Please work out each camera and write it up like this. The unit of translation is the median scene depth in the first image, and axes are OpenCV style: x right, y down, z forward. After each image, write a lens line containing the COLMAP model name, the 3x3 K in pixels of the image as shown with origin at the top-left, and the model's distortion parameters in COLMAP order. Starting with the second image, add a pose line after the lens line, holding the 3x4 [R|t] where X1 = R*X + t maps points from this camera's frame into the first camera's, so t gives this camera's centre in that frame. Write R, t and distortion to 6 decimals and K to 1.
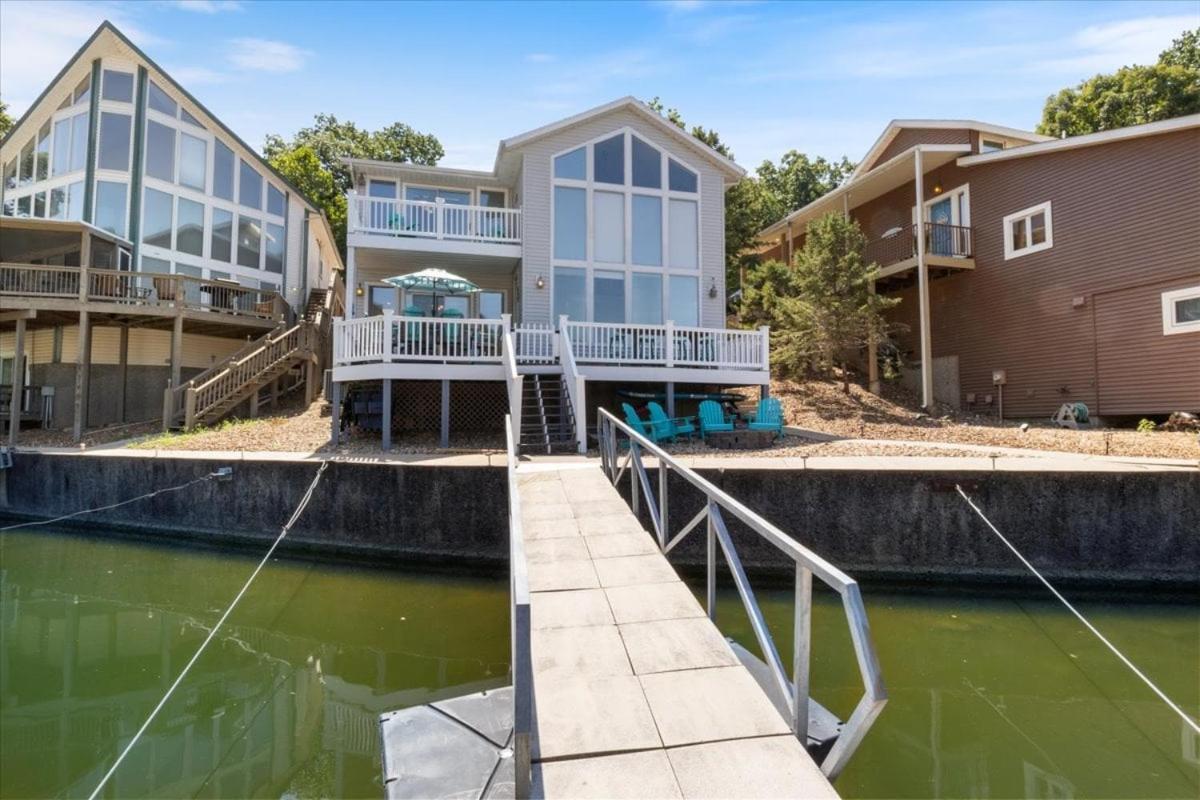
lens RADIAL K [[600.6, 0, 599.6], [0, 600.6, 401.6], [0, 0, 1]] dist [-0.006833, -0.001329]
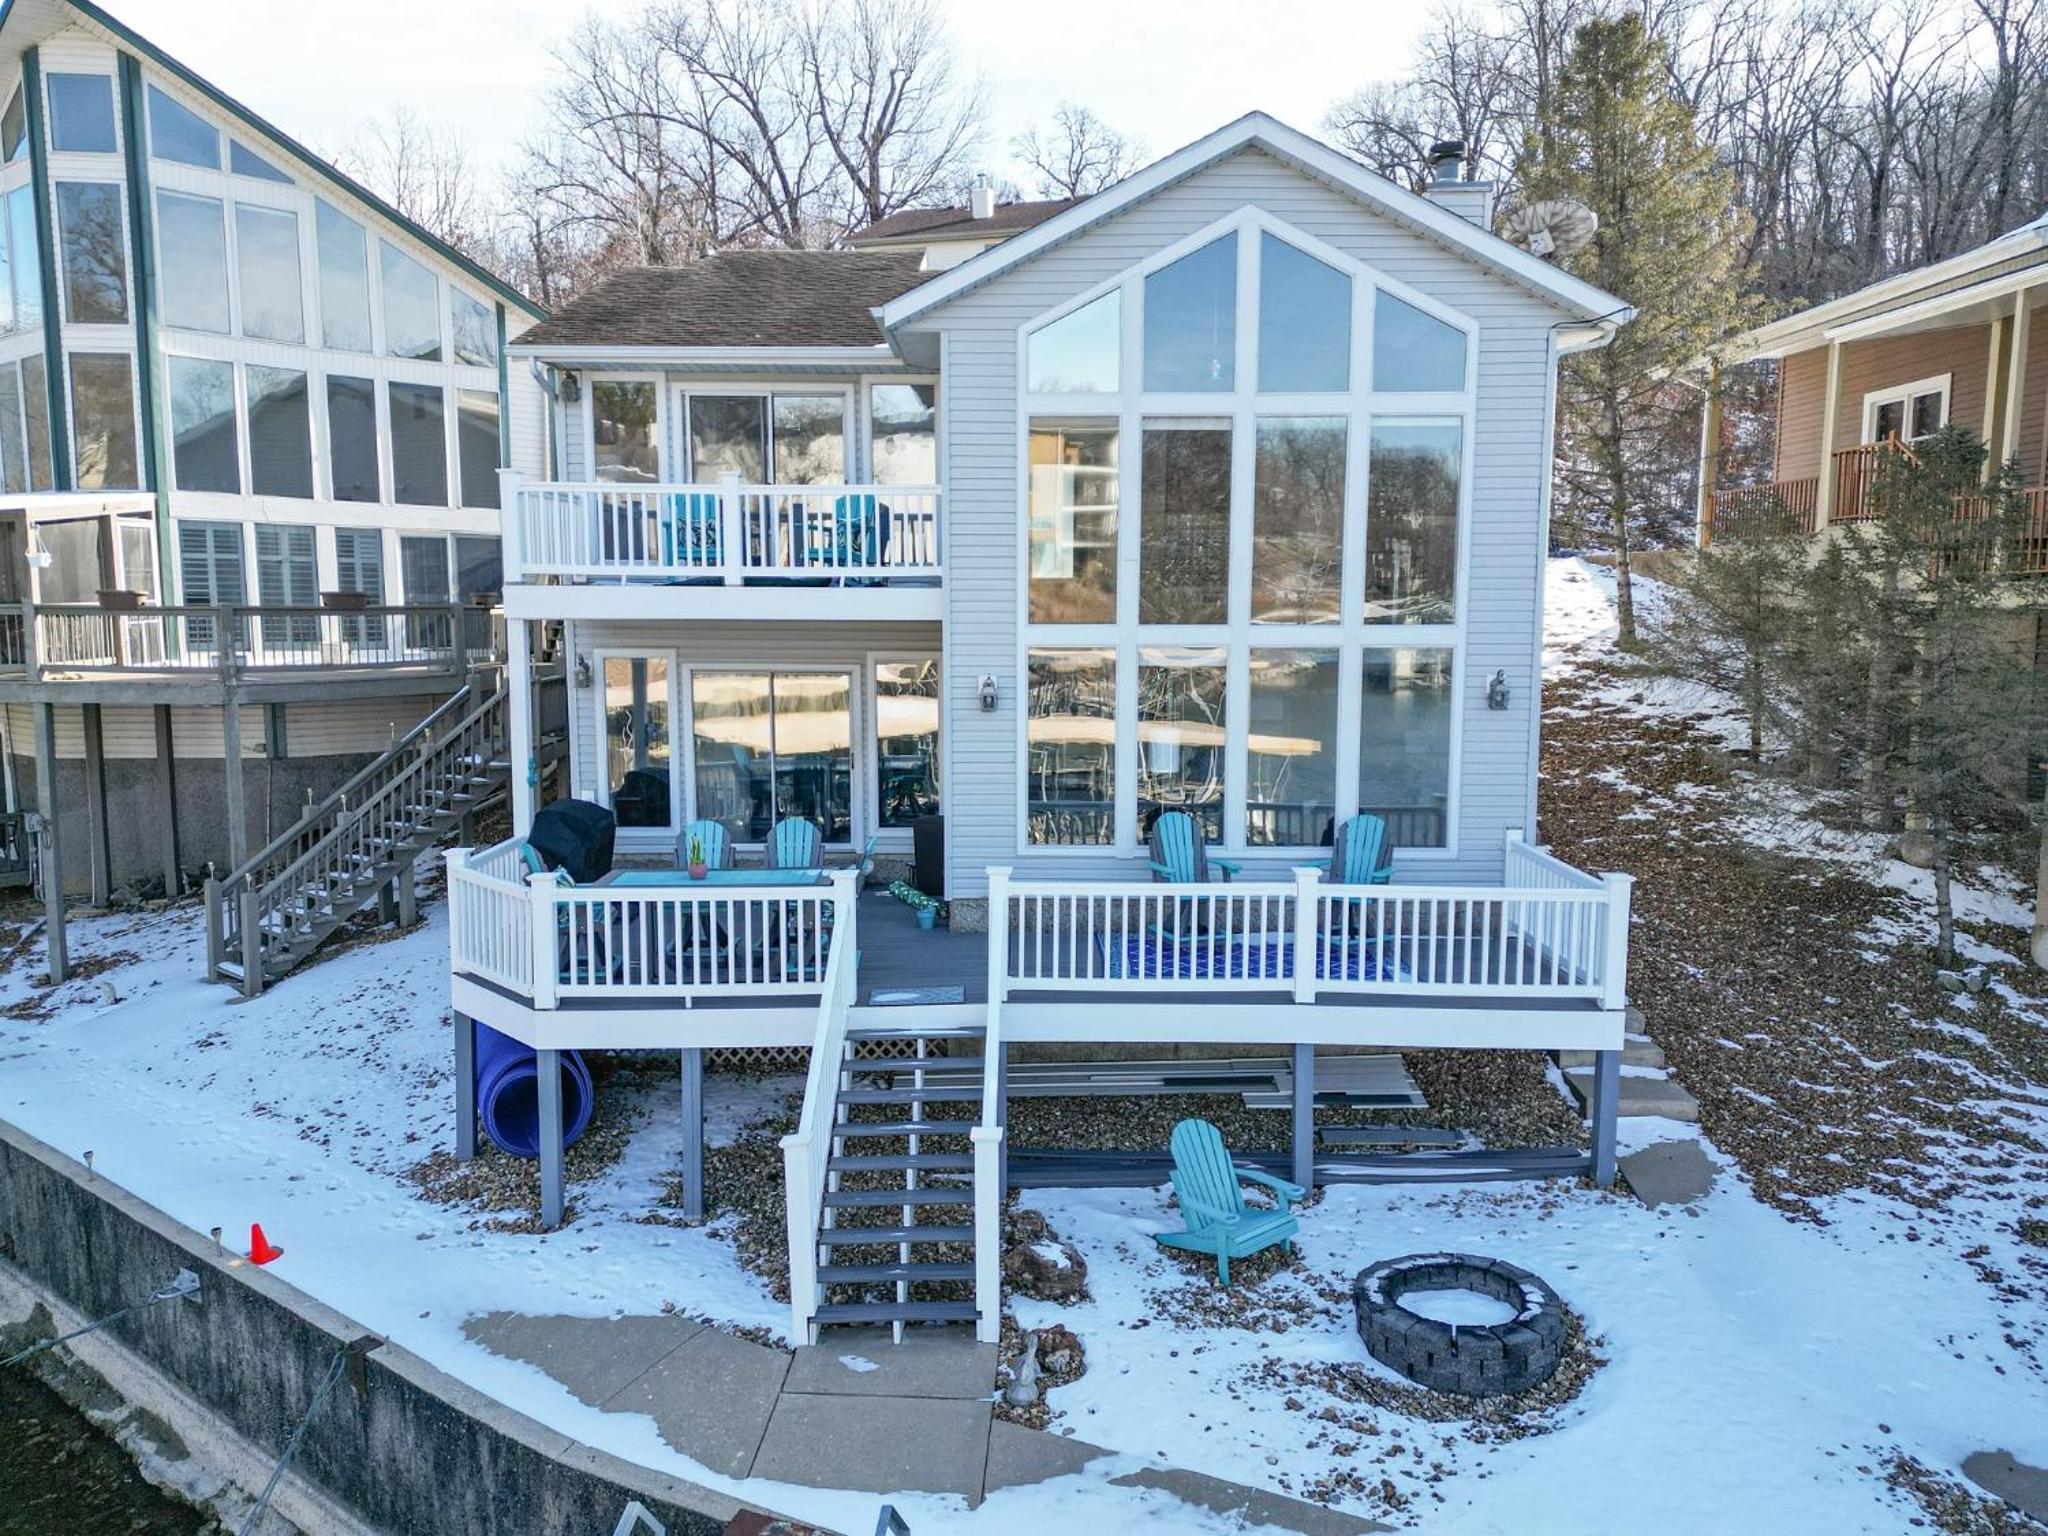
lens RADIAL K [[1436.5, 0, 1030.4], [0, 1436.5, 769.6], [0, 0, 1]] dist [0.027864, -0.000880]
pose [[0.964206, 0.032210, -0.263192, 0.142951], [0.010136, 0.987391, 0.157975, -0.262391], [0.264962, -0.154988, 0.951721, 0.143357]]
